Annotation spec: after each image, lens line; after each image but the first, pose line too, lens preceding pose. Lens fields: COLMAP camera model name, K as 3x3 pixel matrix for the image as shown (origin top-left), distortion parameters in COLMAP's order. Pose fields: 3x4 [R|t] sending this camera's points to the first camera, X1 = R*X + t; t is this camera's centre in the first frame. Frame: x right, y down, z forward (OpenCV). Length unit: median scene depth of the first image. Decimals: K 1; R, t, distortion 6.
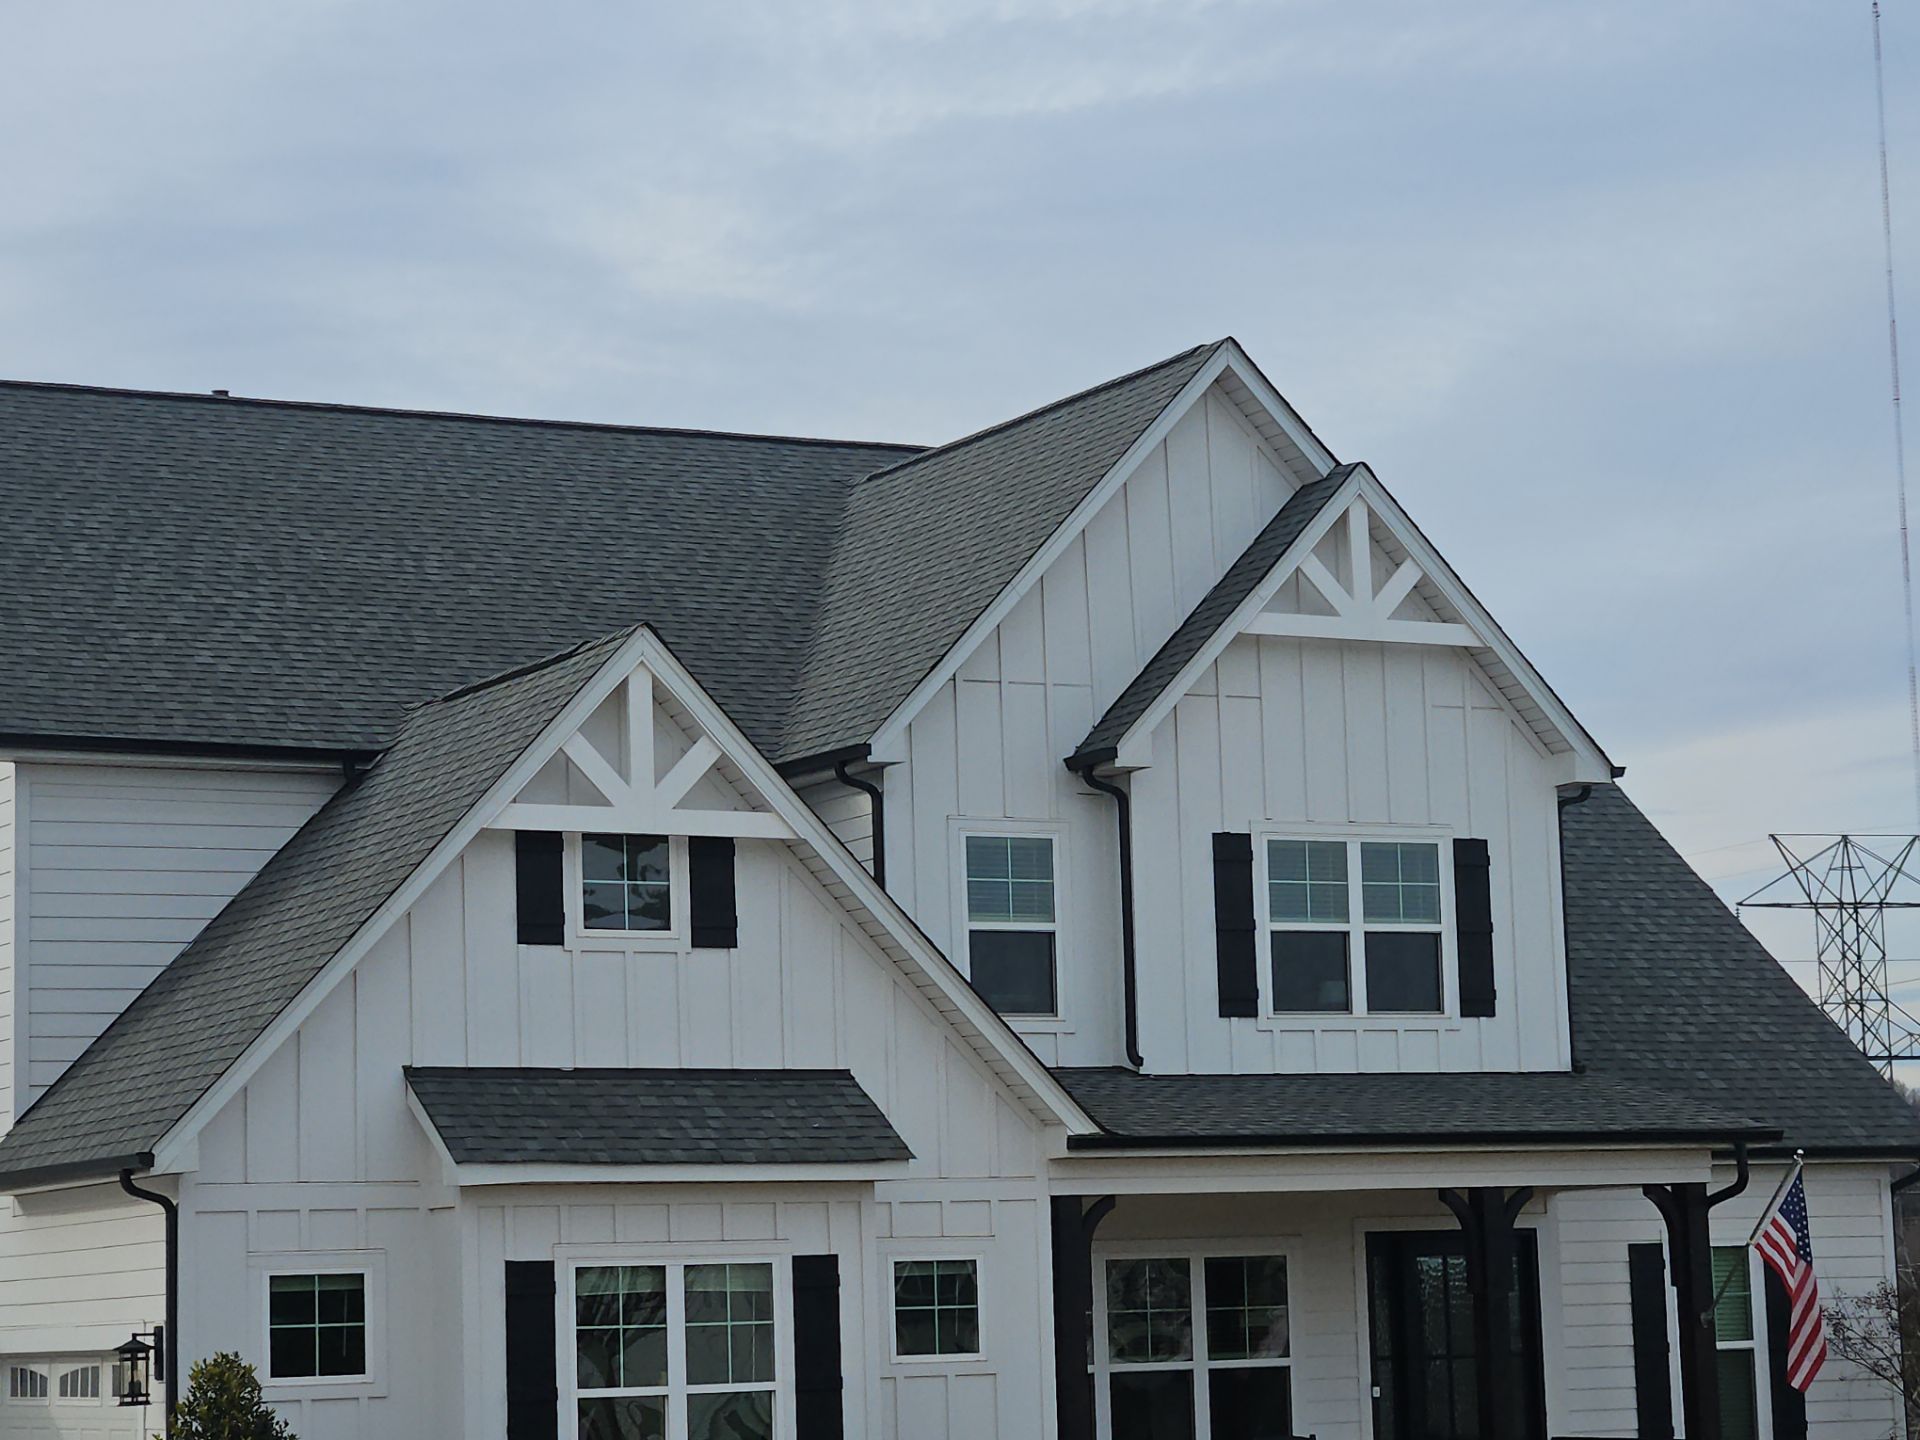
lens RADIAL K [[4373.9, 0, 959.1], [0, 4373.9, 719.5], [0, 0, 1]] dist [-0.082065, 0.000000]
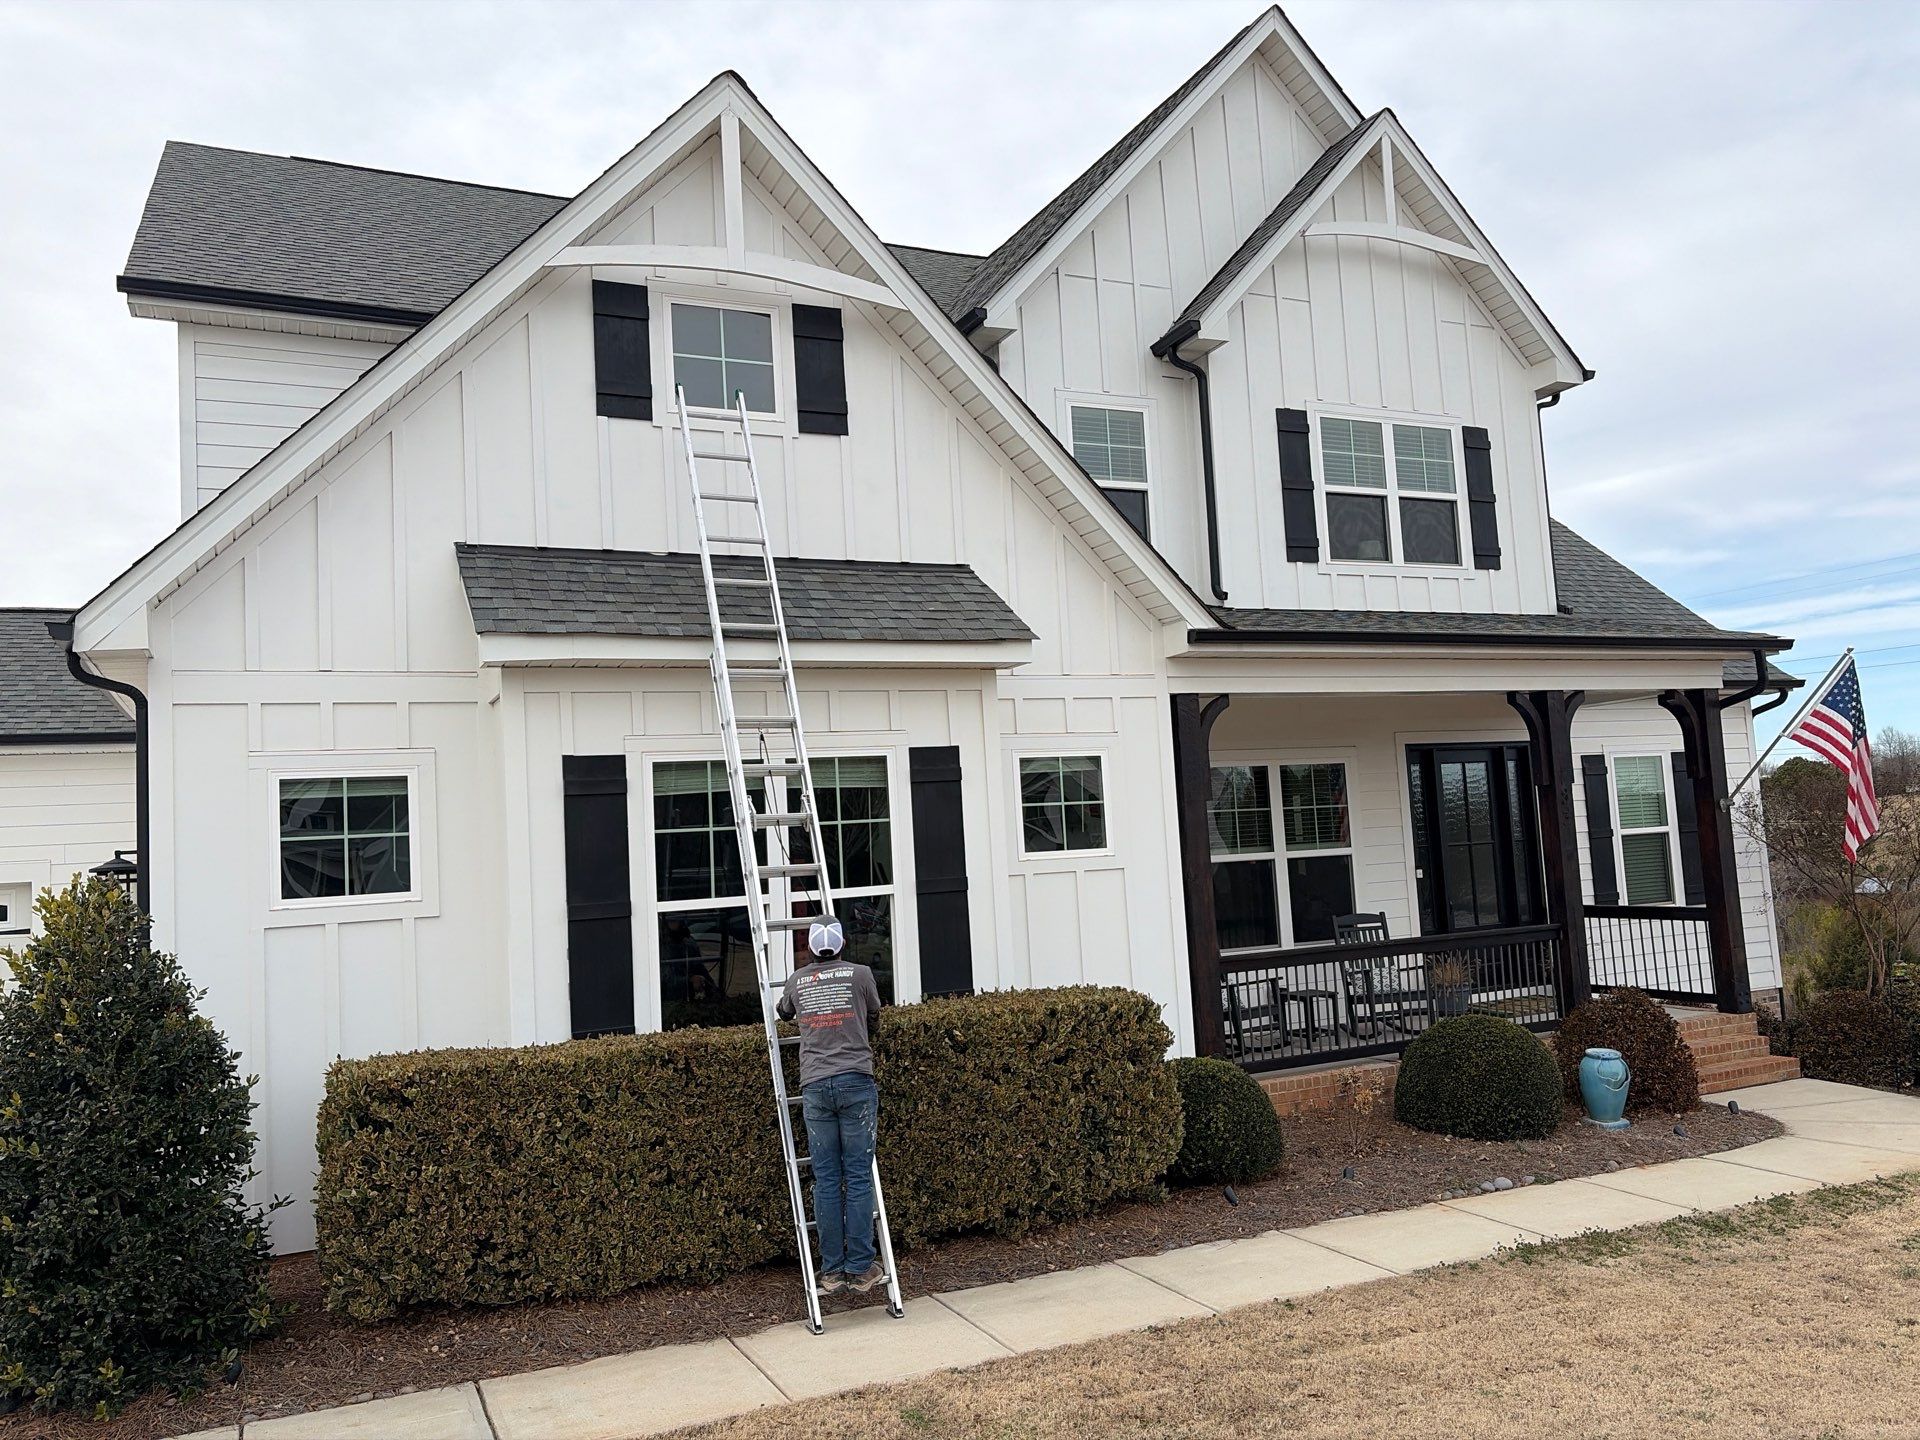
lens RADIAL K [[1441.5, 0, 964.9], [0, 1441.5, 715.9], [0, 0, 1]] dist [0.048503, -0.046633]
pose [[0.998400, -0.028438, -0.048867, -0.010800], [0.030910, 0.998241, 0.050587, 0.096054], [0.047343, -0.052016, 0.997523, 0.663784]]
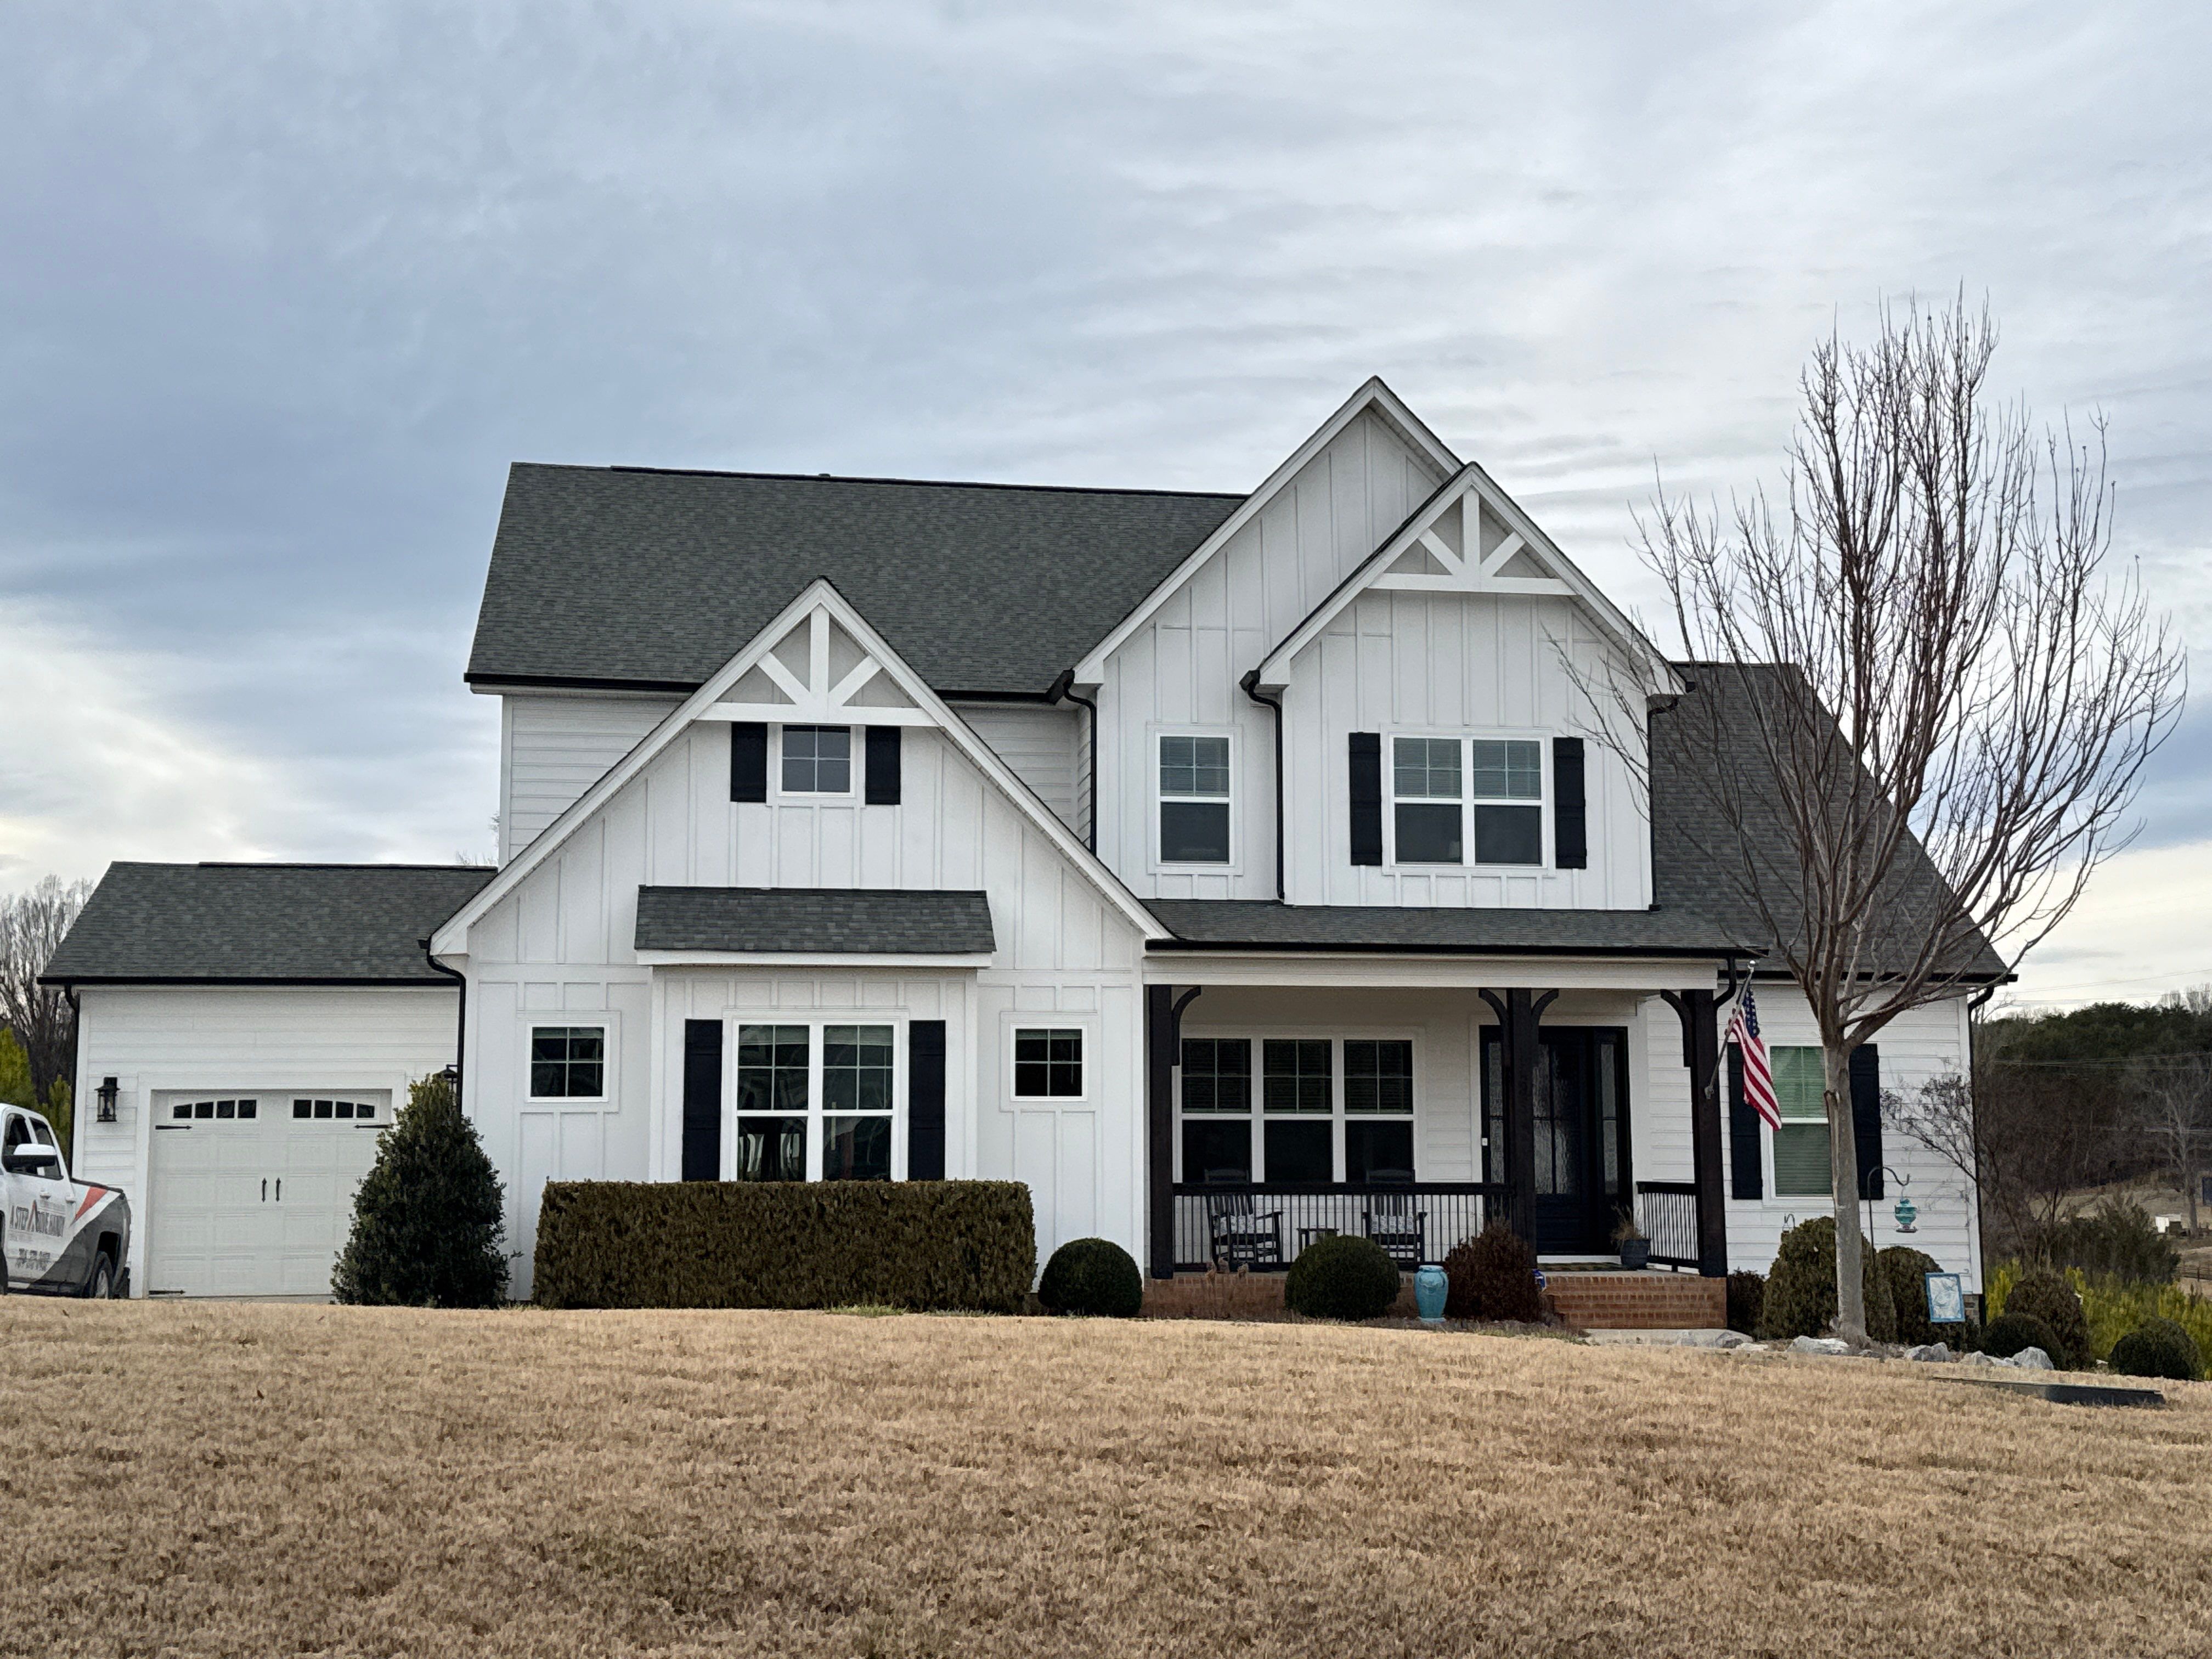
lens RADIAL K [[2559.9, 0, 1125.4], [0, 2559.9, 823.7], [0, 0, 1]] dist [0.134487, 0.000000]
pose [[0.946891, -0.011776, -0.321338, 0.278087], [0.016661, 0.999784, 0.012455, 0.047987], [0.321122, -0.017148, 0.946883, 0.230883]]
